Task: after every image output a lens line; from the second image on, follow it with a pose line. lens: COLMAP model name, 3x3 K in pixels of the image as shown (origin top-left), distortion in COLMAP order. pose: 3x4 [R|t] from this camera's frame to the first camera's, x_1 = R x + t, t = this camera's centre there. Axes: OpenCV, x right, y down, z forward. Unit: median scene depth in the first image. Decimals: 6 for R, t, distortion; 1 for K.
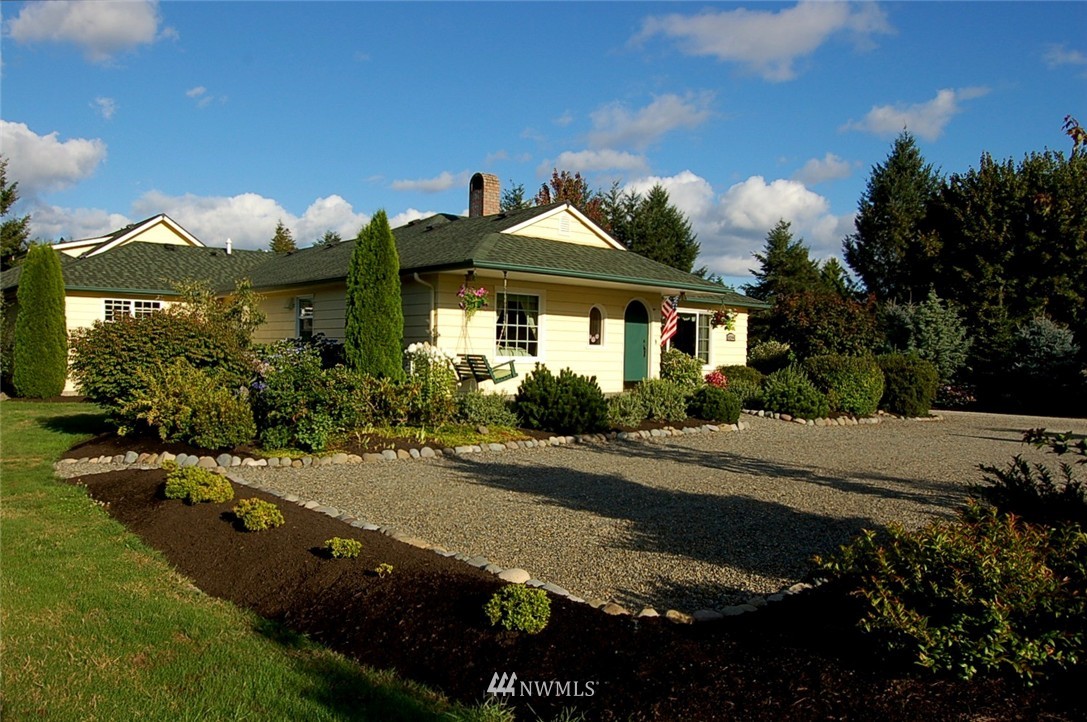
lens RADIAL K [[856.9, 0, 544.7], [0, 856.9, 365.2], [0, 0, 1]] dist [-0.052295, -0.002284]
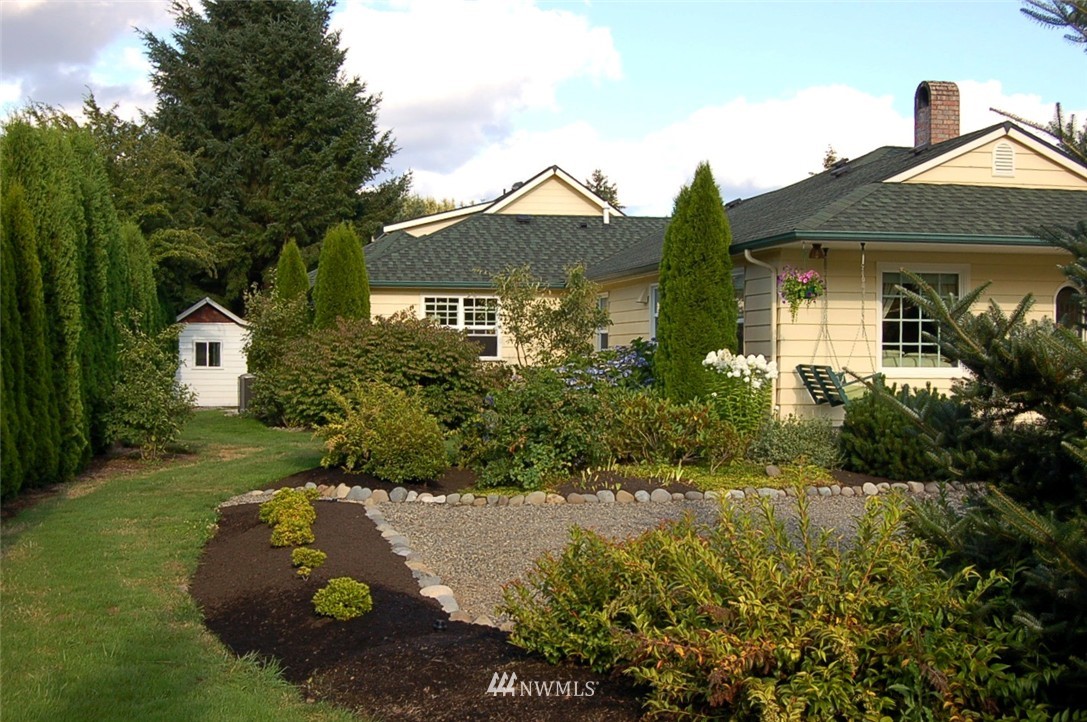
lens RADIAL K [[1418.1, 0, 542.8], [0, 1418.1, 360.0], [0, 0, 1]] dist [0.012737, 0.000000]
pose [[0.890613, -0.013951, -0.454547, 0.227774], [0.006195, 0.999809, -0.018547, 0.002970], [0.454719, 0.013702, 0.890529, -0.110741]]
